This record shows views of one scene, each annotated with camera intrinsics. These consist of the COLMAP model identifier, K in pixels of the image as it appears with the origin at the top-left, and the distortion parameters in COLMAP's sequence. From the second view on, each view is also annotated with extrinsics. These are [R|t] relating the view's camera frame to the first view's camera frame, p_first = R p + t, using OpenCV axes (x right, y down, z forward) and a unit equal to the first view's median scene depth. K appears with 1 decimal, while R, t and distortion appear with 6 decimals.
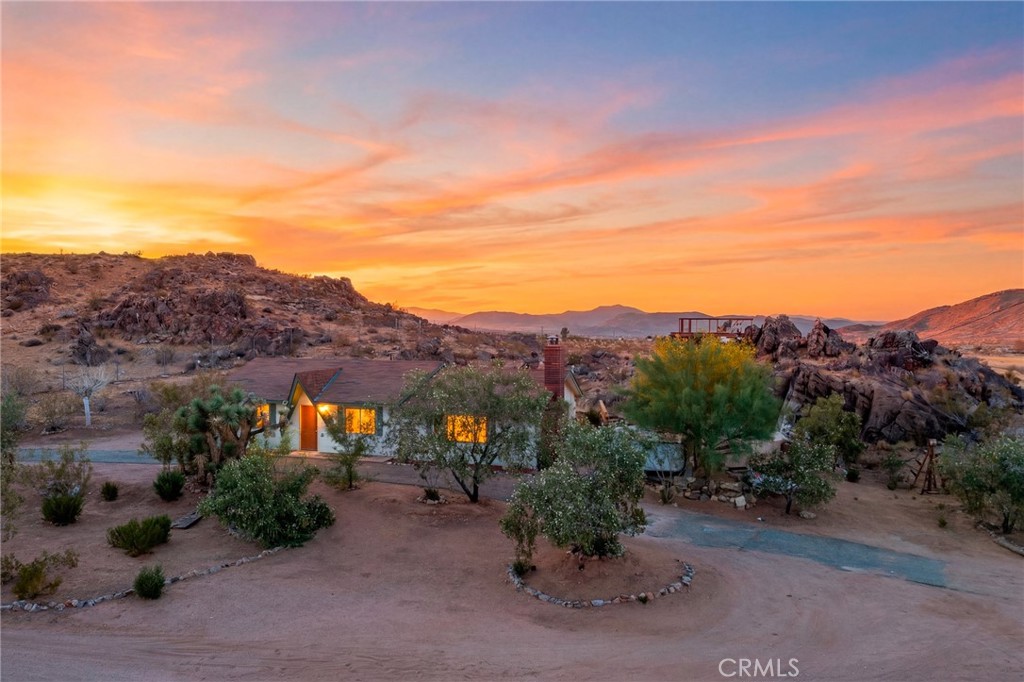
lens RADIAL K [[818.8, 0, 512.0], [0, 818.8, 341.0], [0, 0, 1]] dist [-0.011302, -0.003601]
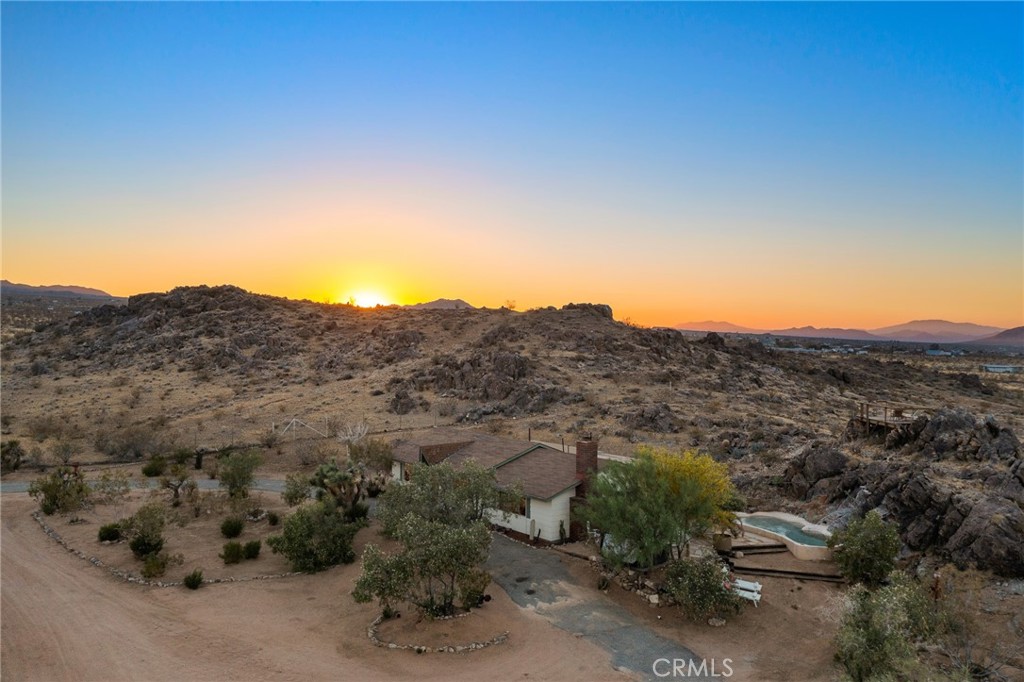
lens RADIAL K [[848.4, 0, 512.0], [0, 848.4, 341.0], [0, 0, 1]] dist [-0.015281, -0.005583]
pose [[0.829130, 0.014110, -0.558878, 0.536420], [-0.022632, 0.999709, -0.008335, -0.105883], [0.558598, 0.019560, 0.829208, -0.075995]]
